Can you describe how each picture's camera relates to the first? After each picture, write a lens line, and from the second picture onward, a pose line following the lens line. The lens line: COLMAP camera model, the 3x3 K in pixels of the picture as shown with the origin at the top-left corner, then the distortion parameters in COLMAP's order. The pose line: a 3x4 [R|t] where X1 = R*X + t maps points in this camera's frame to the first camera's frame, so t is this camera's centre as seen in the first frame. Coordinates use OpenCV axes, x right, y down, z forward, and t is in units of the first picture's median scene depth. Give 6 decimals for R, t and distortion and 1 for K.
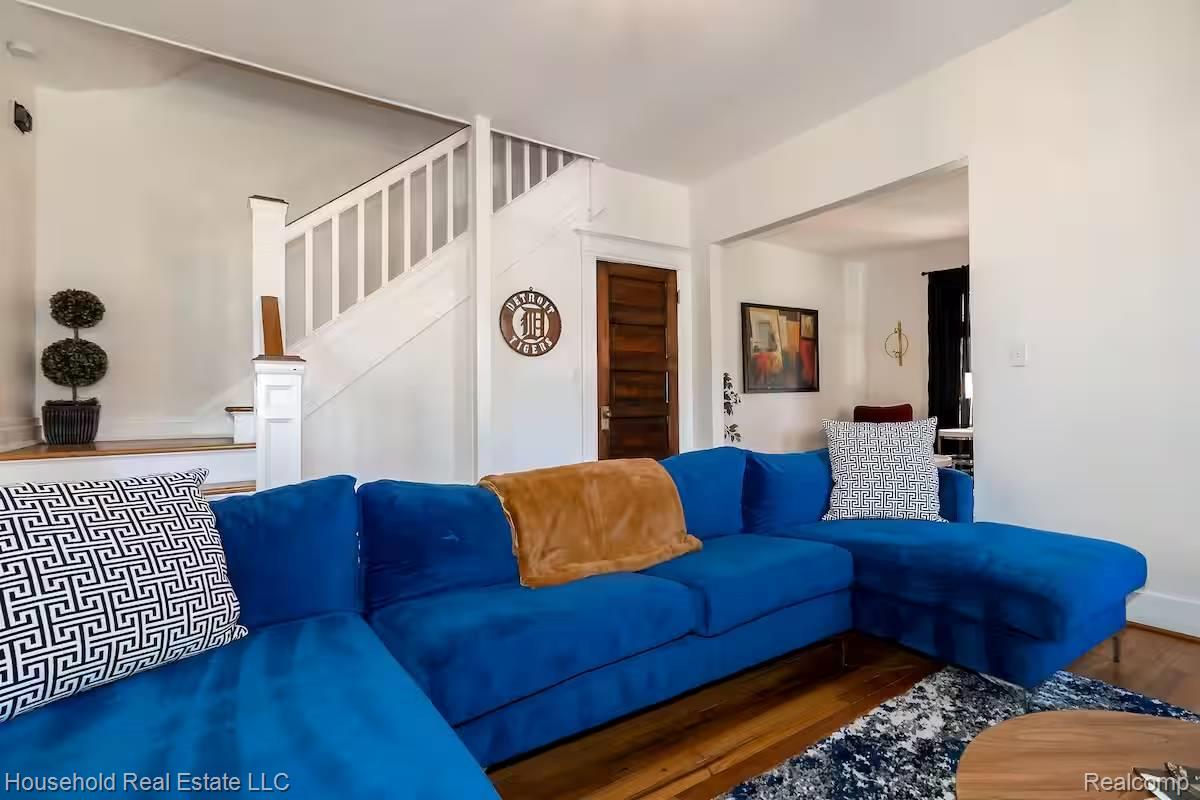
lens RADIAL K [[598.9, 0, 600.0], [0, 598.9, 400.0], [0, 0, 1]] dist [-0.001956, -0.000553]
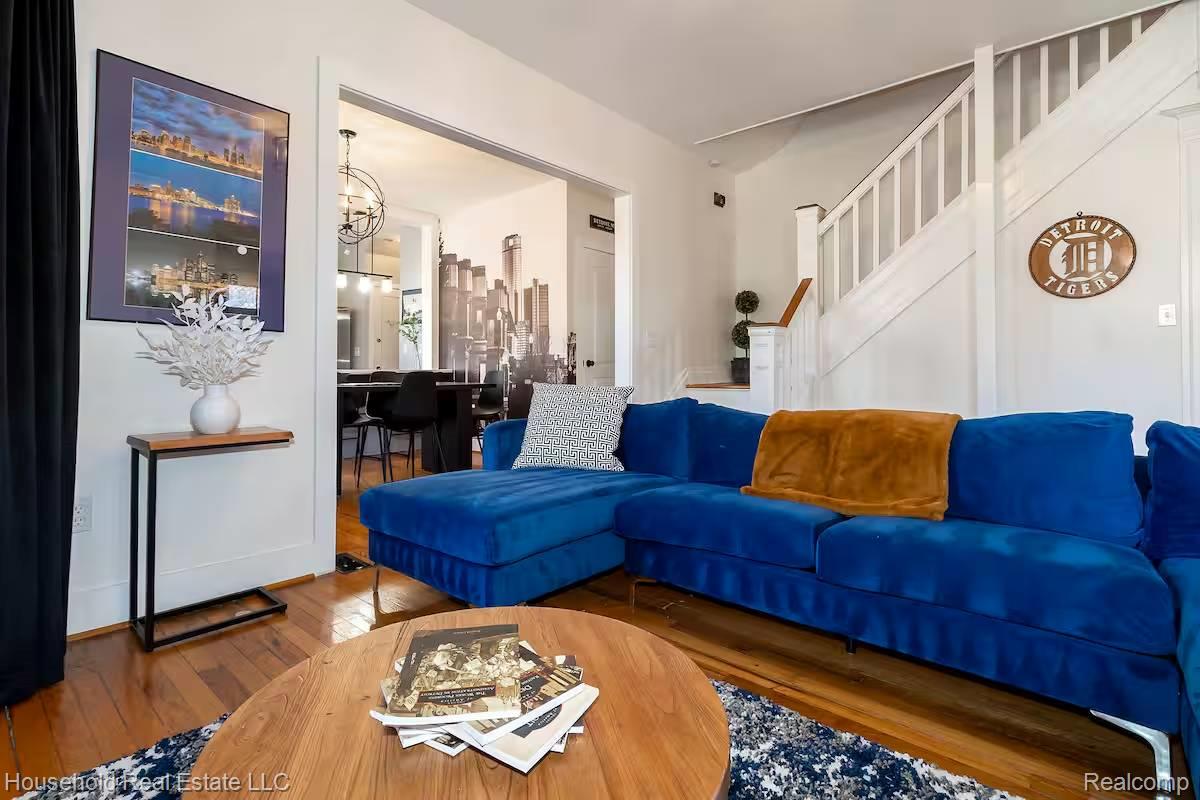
lens RADIAL K [[574.9, 0, 598.6], [0, 574.9, 367.2], [0, 0, 1]] dist [-0.000152, -0.000042]
pose [[0.223064, 0.005833, -0.974786, 0.497167], [-0.002033, 0.999983, 0.005519, 0.016689], [0.974802, 0.000751, 0.223072, 0.202549]]
